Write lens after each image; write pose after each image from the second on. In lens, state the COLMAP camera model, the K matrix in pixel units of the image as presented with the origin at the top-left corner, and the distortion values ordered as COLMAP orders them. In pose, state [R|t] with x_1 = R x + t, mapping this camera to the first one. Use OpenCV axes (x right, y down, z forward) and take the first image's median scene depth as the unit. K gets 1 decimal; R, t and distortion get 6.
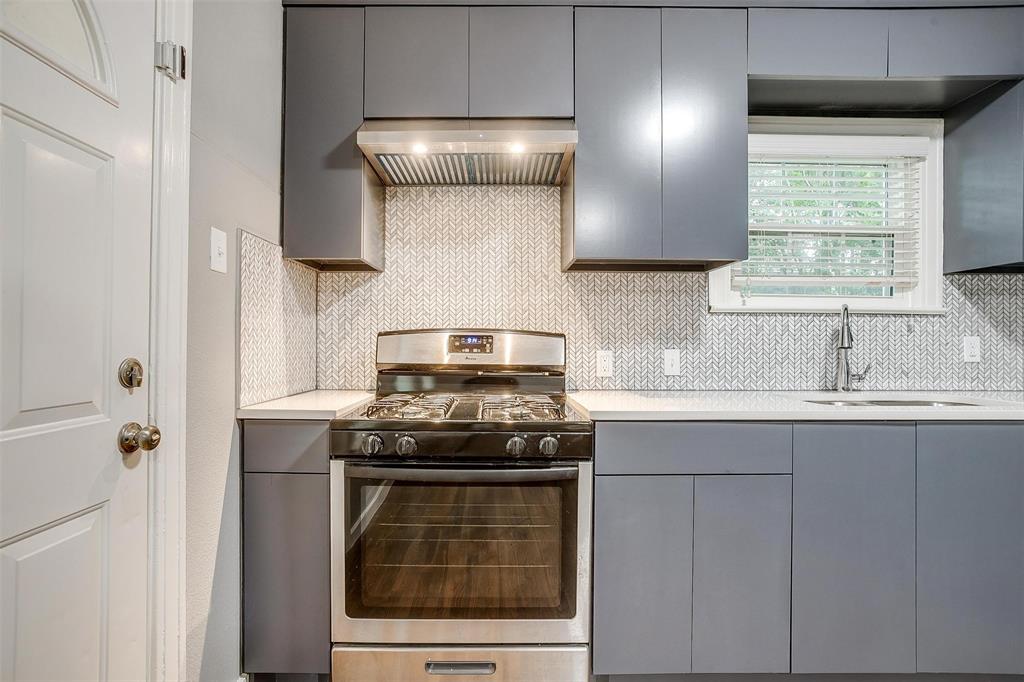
lens RADIAL K [[498.6, 0, 498.1], [0, 498.6, 339.3], [0, 0, 1]] dist [-0.057626, 0.030013]
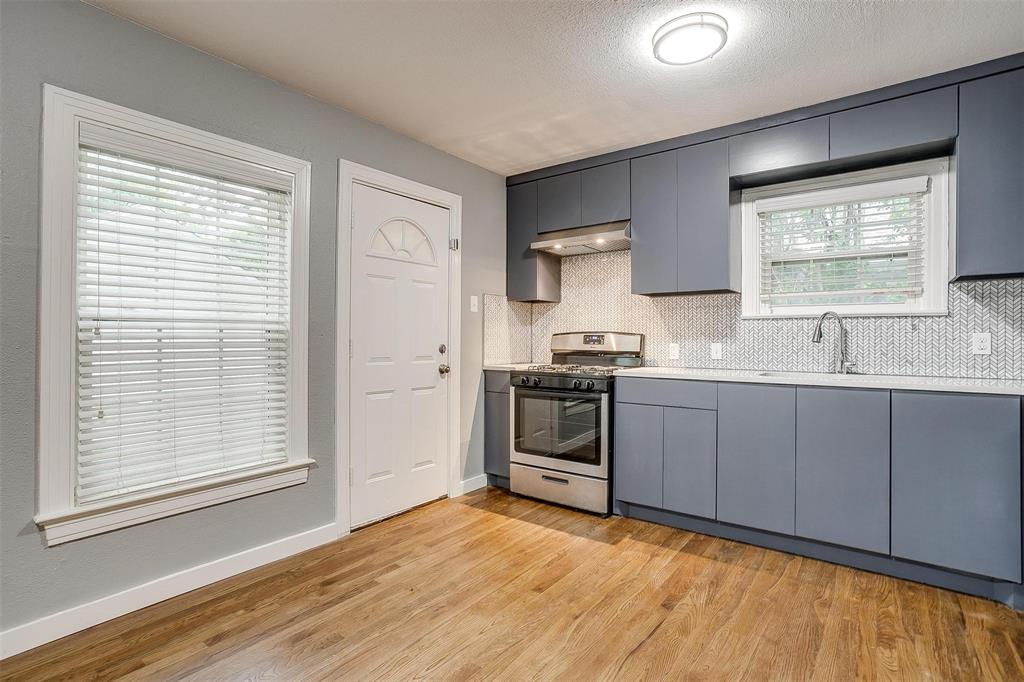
lens RADIAL K [[494.1, 0, 503.5], [0, 494.1, 340.7], [0, 0, 1]] dist [-0.059347, 0.033373]
pose [[0.793988, -0.000825, -0.607933, 0.805865], [0.004698, 0.999978, 0.004778, 0.002338], [0.607916, -0.006650, 0.793974, -0.698414]]
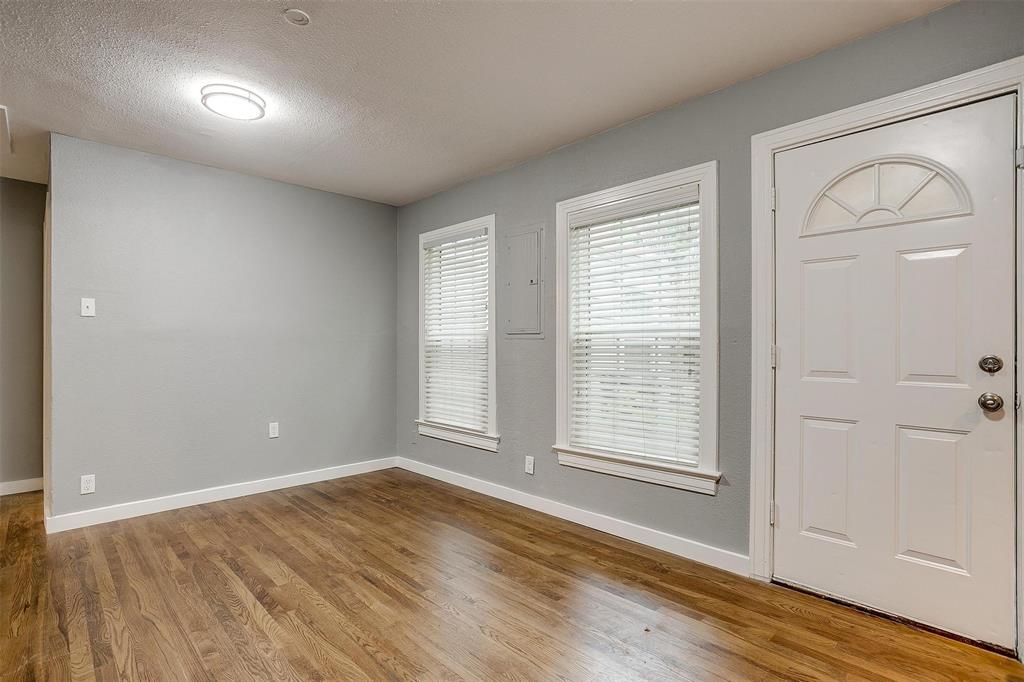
lens RADIAL K [[500.5, 0, 506.4], [0, 500.5, 343.0], [0, 0, 1]] dist [-0.059434, 0.028259]
pose [[-0.714515, -0.007928, -0.699576, 0.859077], [0.001269, 0.999919, -0.012627, 0.009776], [0.699619, -0.009910, -0.714447, 0.545771]]
